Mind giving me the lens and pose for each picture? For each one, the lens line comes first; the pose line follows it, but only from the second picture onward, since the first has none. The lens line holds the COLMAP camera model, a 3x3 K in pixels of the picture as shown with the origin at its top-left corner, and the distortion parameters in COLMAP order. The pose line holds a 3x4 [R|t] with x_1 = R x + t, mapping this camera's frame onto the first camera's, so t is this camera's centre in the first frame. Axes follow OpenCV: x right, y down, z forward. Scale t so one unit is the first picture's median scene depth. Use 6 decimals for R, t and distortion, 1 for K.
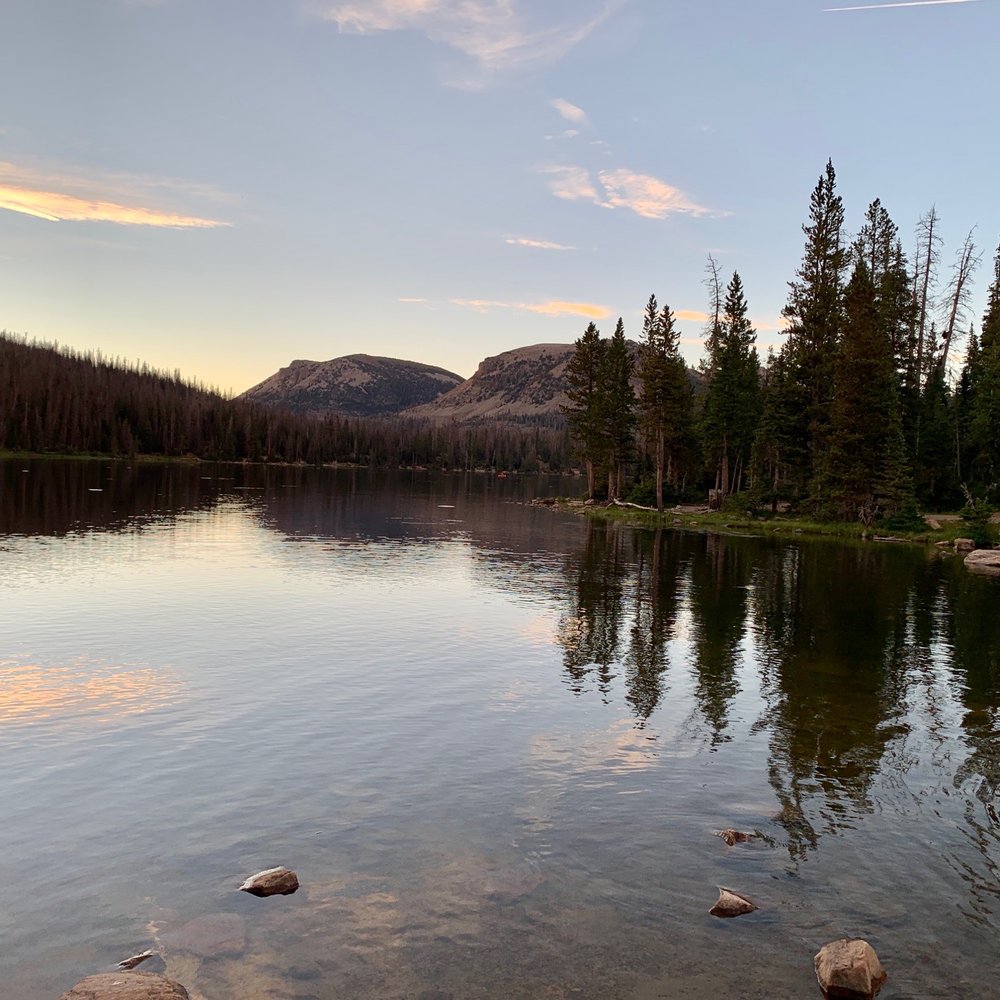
lens RADIAL K [[1612.1, 0, 497.3], [0, 1612.1, 501.0], [0, 0, 1]] dist [0.151688, 0.000000]
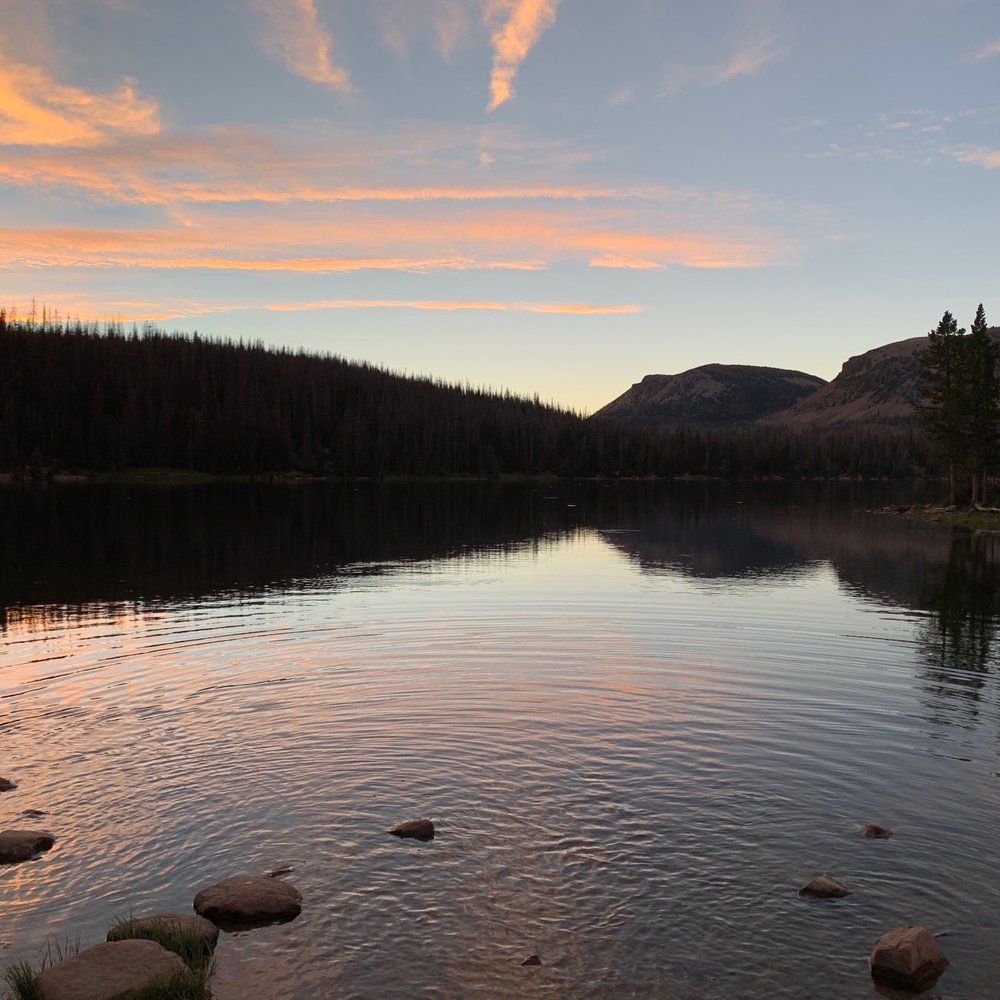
lens RADIAL K [[2987.9, 0, 499.8], [0, 2987.9, 501.1], [0, 0, 1]] dist [0.397614, 0.000000]
pose [[0.772143, -0.029911, -0.634745, 0.962249], [0.013990, 0.999450, -0.030079, 0.045184], [0.635295, 0.014345, 0.772136, -0.485960]]
